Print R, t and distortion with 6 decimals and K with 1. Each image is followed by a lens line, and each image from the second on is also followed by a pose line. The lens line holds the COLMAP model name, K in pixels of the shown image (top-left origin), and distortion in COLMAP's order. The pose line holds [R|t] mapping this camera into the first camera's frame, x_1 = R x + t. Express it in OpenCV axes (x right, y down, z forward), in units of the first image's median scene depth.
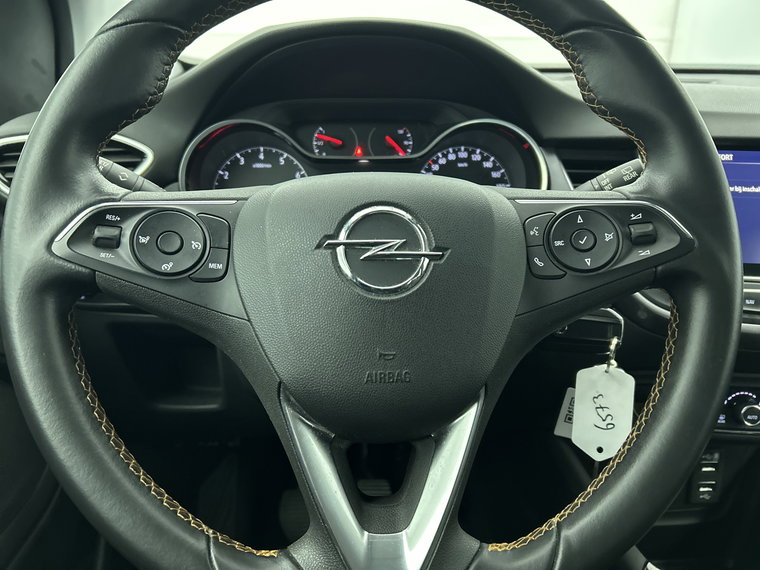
lens RADIAL K [[582.2, 0, 380.0], [0, 582.2, 285.0], [0, 0, 1]] dist [0.002952, 0.001700]
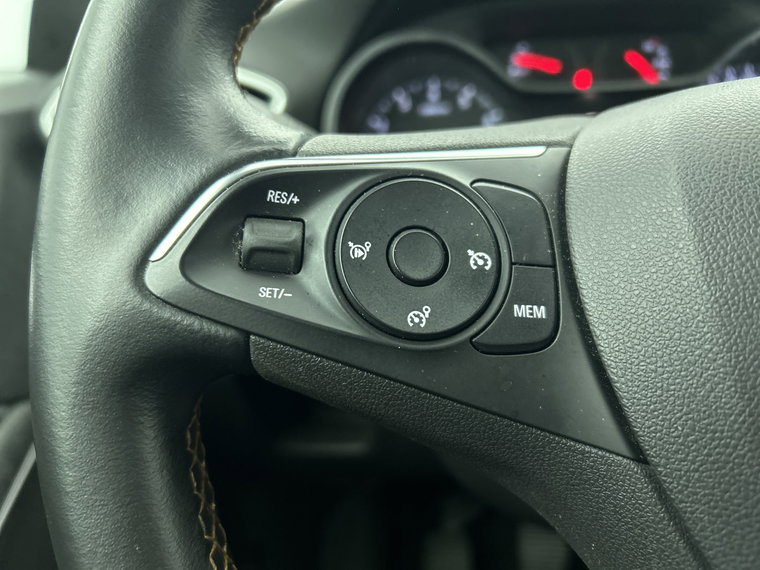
lens RADIAL K [[608.3, 0, 380.0], [0, 608.3, 285.0], [0, 0, 1]] dist [-0.004637, -0.004226]
pose [[0.990340, -0.009505, -0.138337, -0.325721], [0.015542, 0.998970, 0.042625, -0.069901], [0.137790, -0.044363, 0.989467, 0.573737]]
